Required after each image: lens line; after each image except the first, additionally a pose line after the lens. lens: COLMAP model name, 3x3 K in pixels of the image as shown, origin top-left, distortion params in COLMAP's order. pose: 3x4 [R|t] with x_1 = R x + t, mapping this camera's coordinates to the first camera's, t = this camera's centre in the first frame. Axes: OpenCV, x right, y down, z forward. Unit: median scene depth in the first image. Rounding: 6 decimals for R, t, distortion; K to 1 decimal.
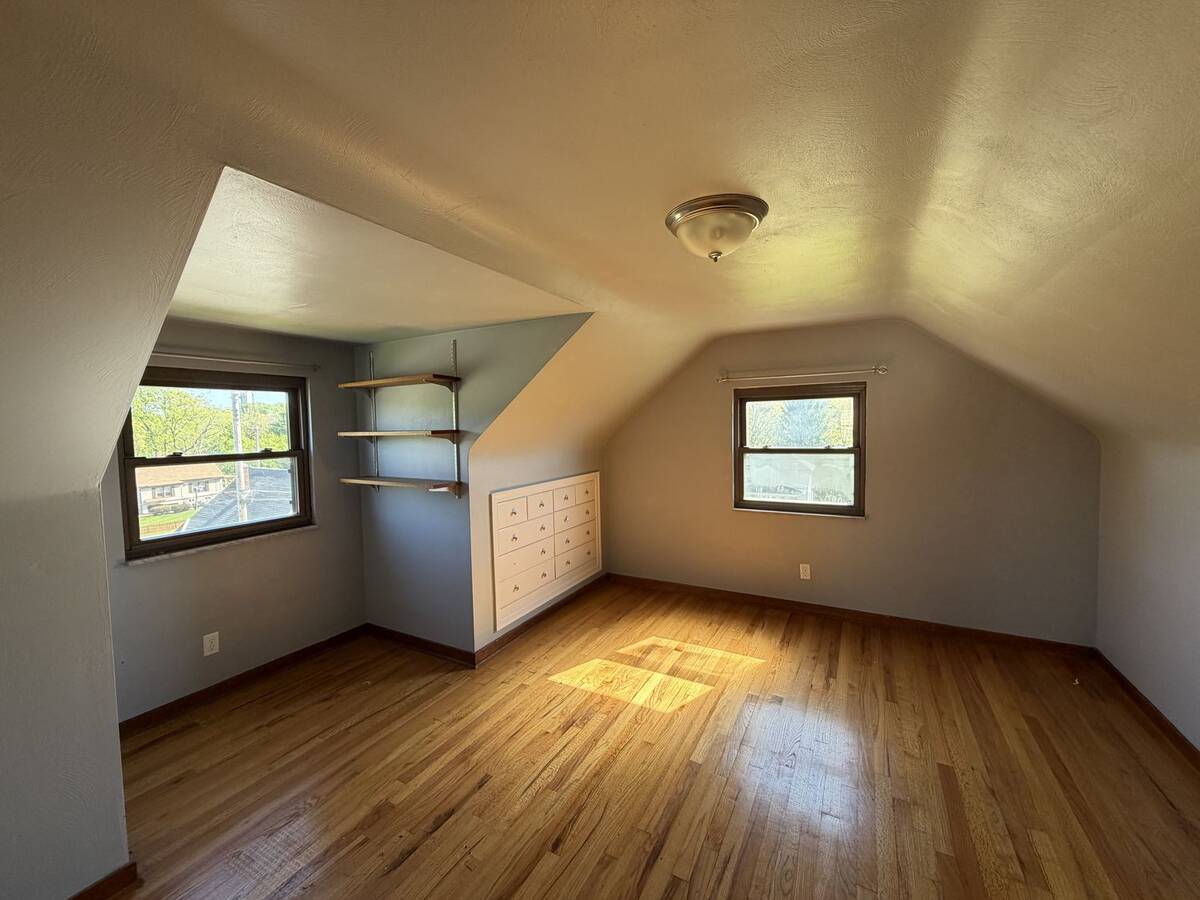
lens RADIAL K [[475.6, 0, 595.7], [0, 475.6, 450.8], [0, 0, 1]] dist [-0.000695, 0.000126]
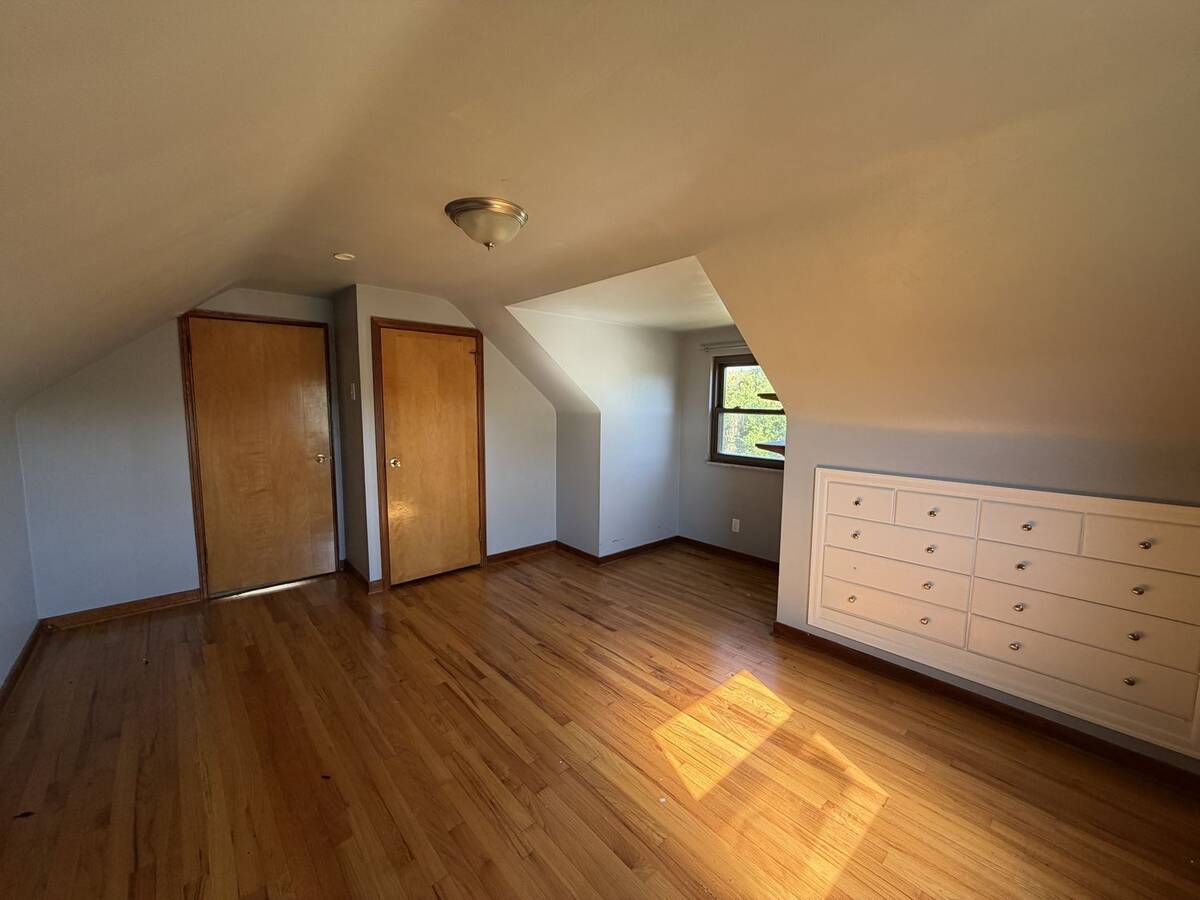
lens RADIAL K [[475.6, 0, 595.7], [0, 475.6, 450.8], [0, 0, 1]] dist [-0.000695, 0.000126]
pose [[-0.319989, 0.113495, -0.940599, 0.877969], [-0.056723, 0.988723, 0.138599, -0.044999], [0.945722, 0.097704, -0.309942, 1.076858]]
